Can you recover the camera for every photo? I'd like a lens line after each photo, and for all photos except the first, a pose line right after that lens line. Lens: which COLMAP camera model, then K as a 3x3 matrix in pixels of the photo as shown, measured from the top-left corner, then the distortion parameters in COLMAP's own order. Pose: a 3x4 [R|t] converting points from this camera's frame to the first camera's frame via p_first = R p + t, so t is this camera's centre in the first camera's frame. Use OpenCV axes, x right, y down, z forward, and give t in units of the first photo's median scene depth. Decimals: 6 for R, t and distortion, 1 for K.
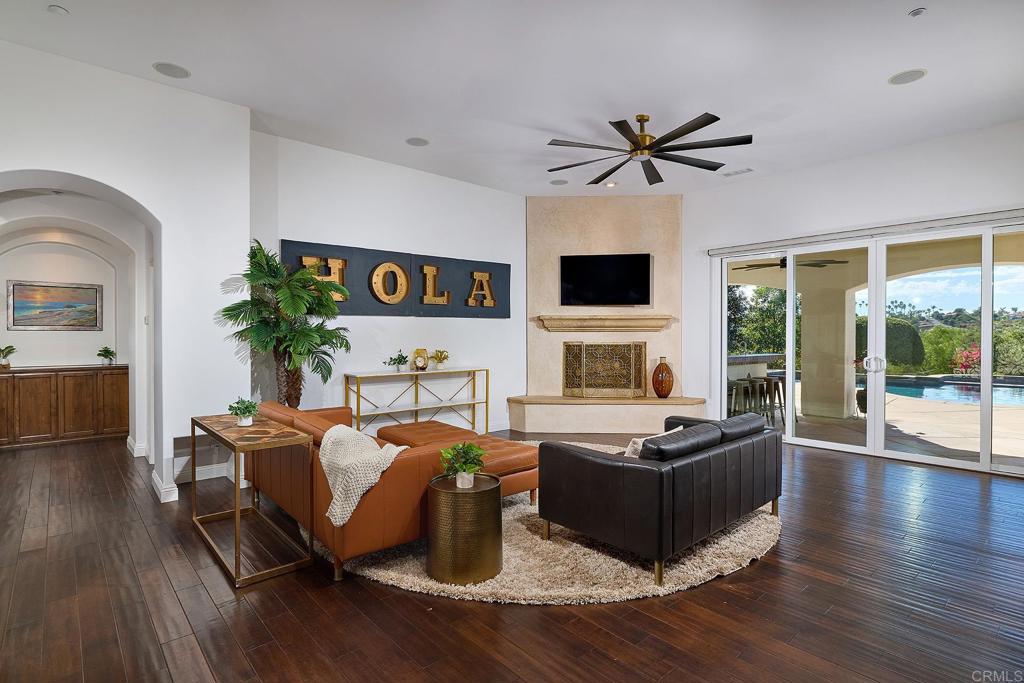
lens RADIAL K [[526.4, 0, 508.6], [0, 526.4, 338.5], [0, 0, 1]] dist [0.001760, 0.000414]
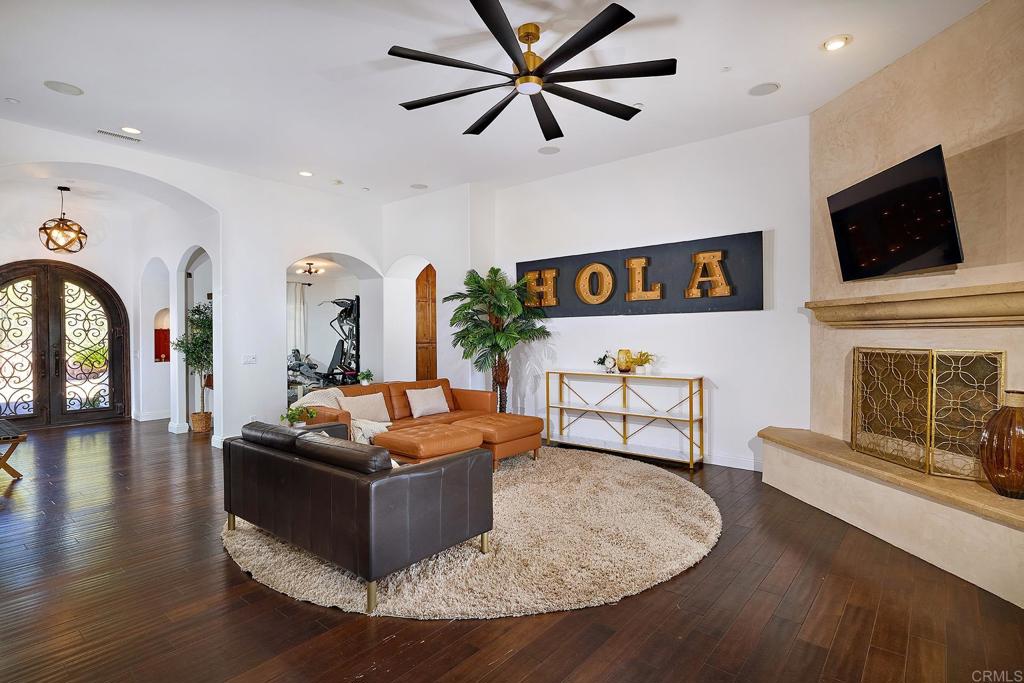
lens RADIAL K [[526.4, 0, 512.2], [0, 526.4, 339.8], [0, 0, 1]] dist [0.001760, 0.000414]
pose [[0.124788, 0.008543, -0.992147, 0.676426], [-0.012067, 0.999902, 0.007092, -0.001510], [0.992110, 0.011087, 0.124878, 0.631444]]
